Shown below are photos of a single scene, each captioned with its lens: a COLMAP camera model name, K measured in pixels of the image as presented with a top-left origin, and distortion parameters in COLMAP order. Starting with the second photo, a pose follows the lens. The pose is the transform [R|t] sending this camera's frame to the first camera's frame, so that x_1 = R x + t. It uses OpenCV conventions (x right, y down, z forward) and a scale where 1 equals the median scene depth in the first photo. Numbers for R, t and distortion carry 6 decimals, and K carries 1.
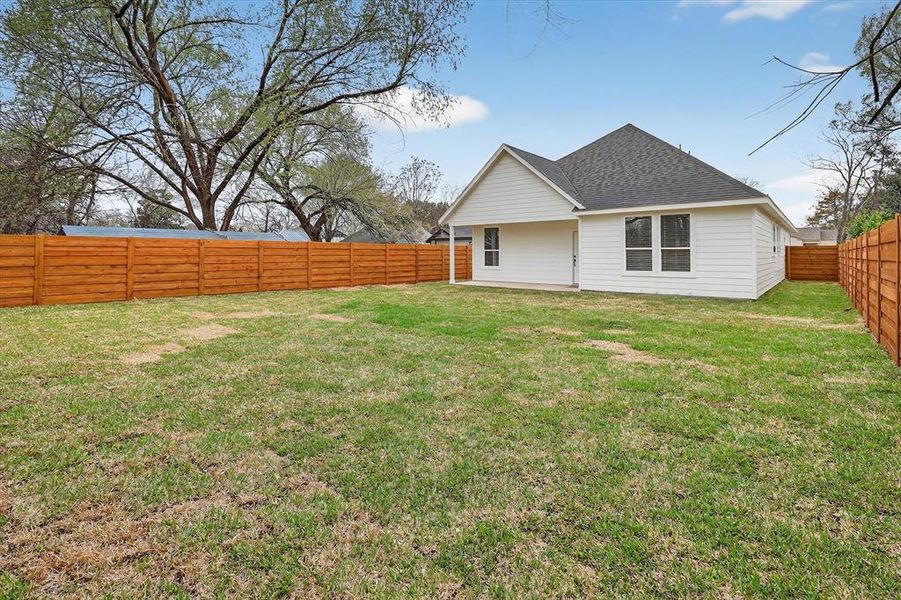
lens RADIAL K [[423.8, 0, 452.0], [0, 423.8, 260.0], [0, 0, 1]] dist [-0.001523, 0.000087]
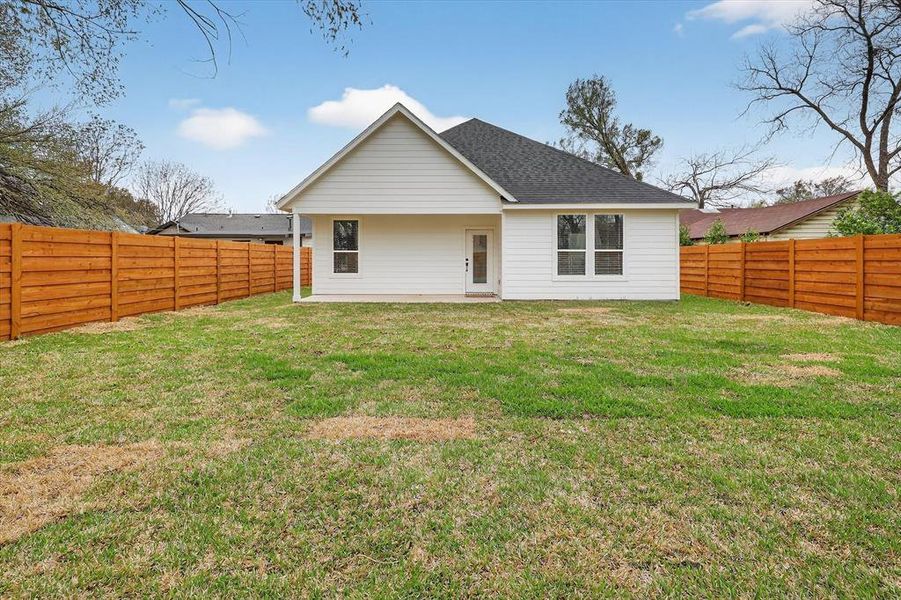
lens RADIAL K [[423.8, 0, 452.0], [0, 423.8, 260.0], [0, 0, 1]] dist [-0.001523, 0.000087]
pose [[0.764835, -0.000863, 0.644226, -0.315236], [0.007700, 0.999940, -0.007802, -0.001386], [-0.644180, 0.010928, 0.764795, 0.451448]]
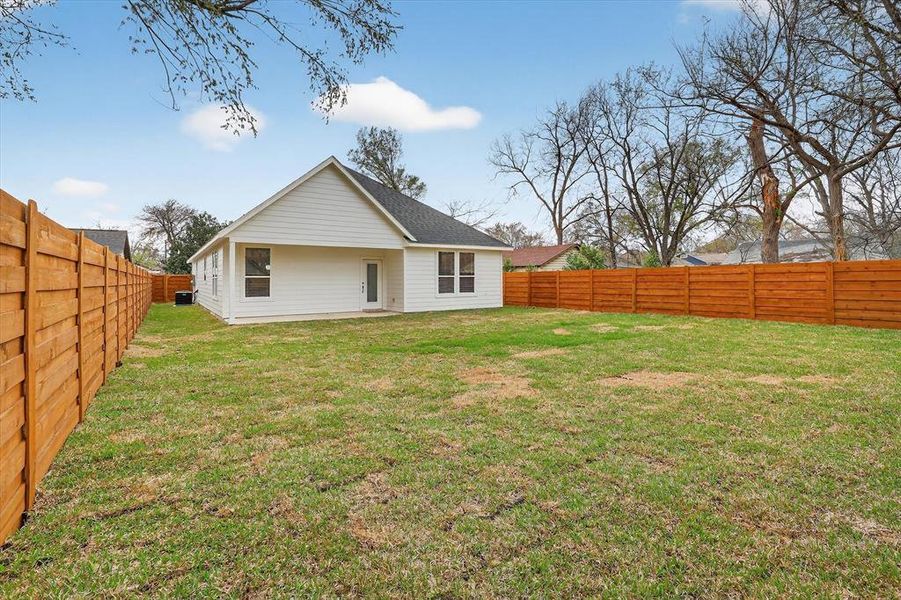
lens RADIAL K [[423.8, 0, 451.6], [0, 423.8, 274.9], [0, 0, 1]] dist [-0.000615, -0.000019]
pose [[0.257241, 0.012259, 0.966269, -0.772522], [0.019620, 0.999647, -0.017905, -0.006799], [-0.966148, 0.023564, 0.256910, 0.615939]]
